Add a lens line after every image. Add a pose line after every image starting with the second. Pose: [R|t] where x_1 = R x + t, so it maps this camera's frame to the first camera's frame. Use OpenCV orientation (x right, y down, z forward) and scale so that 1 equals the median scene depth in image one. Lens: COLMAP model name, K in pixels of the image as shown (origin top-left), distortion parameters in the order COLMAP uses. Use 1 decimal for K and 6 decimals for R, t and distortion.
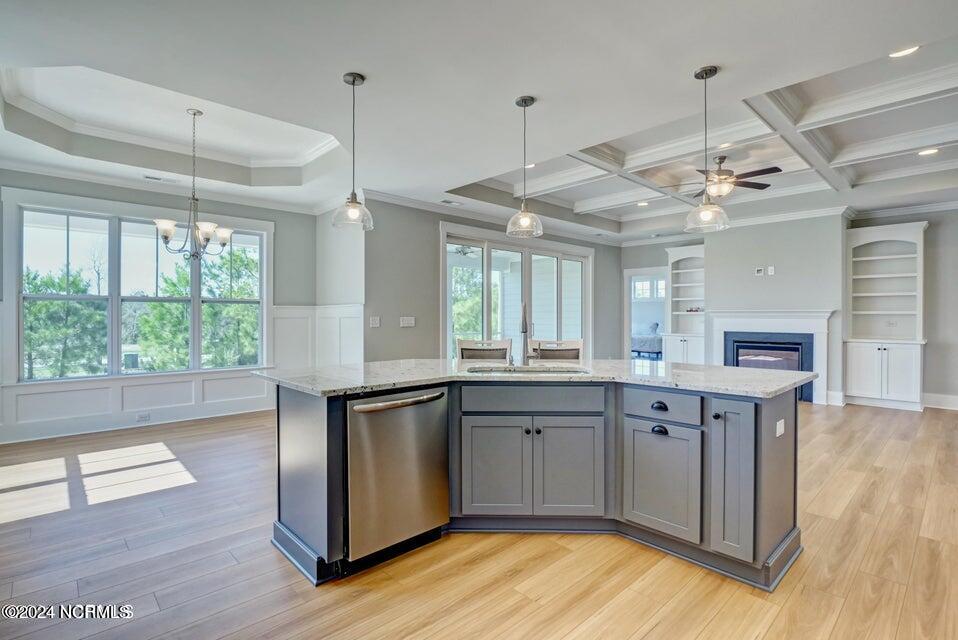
lens RADIAL K [[462.9, 0, 476.5], [0, 462.9, 317.7], [0, 0, 1]] dist [-0.013128, -0.000758]
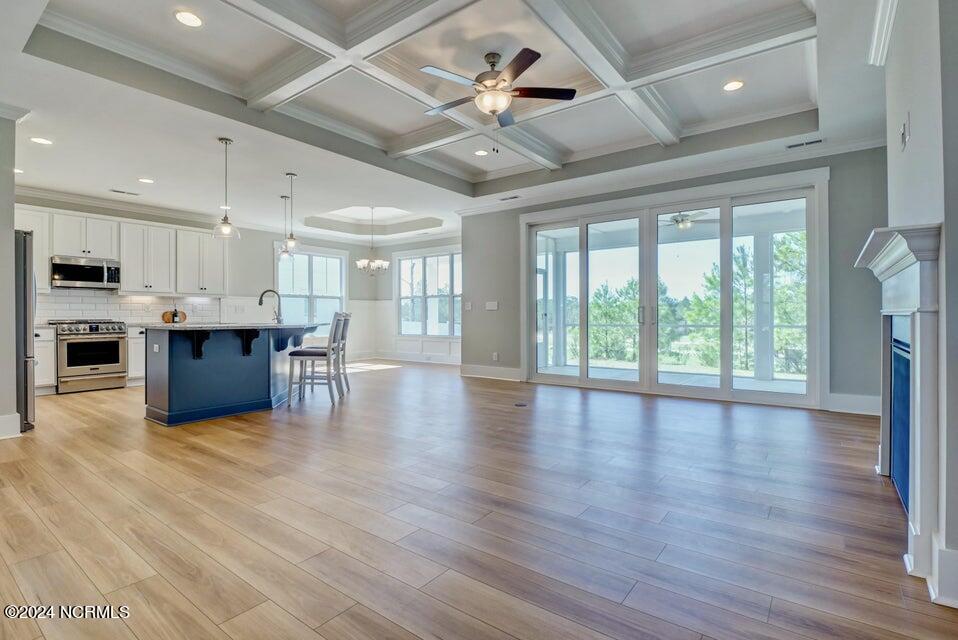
lens RADIAL K [[462.9, 0, 481.7], [0, 462.9, 317.5], [0, 0, 1]] dist [-0.013128, -0.000758]
pose [[0.181997, 0.001809, -0.983297, 1.218014], [0.003273, 0.999992, 0.002445, 0.042843], [0.983294, -0.003663, 0.181989, 0.860303]]
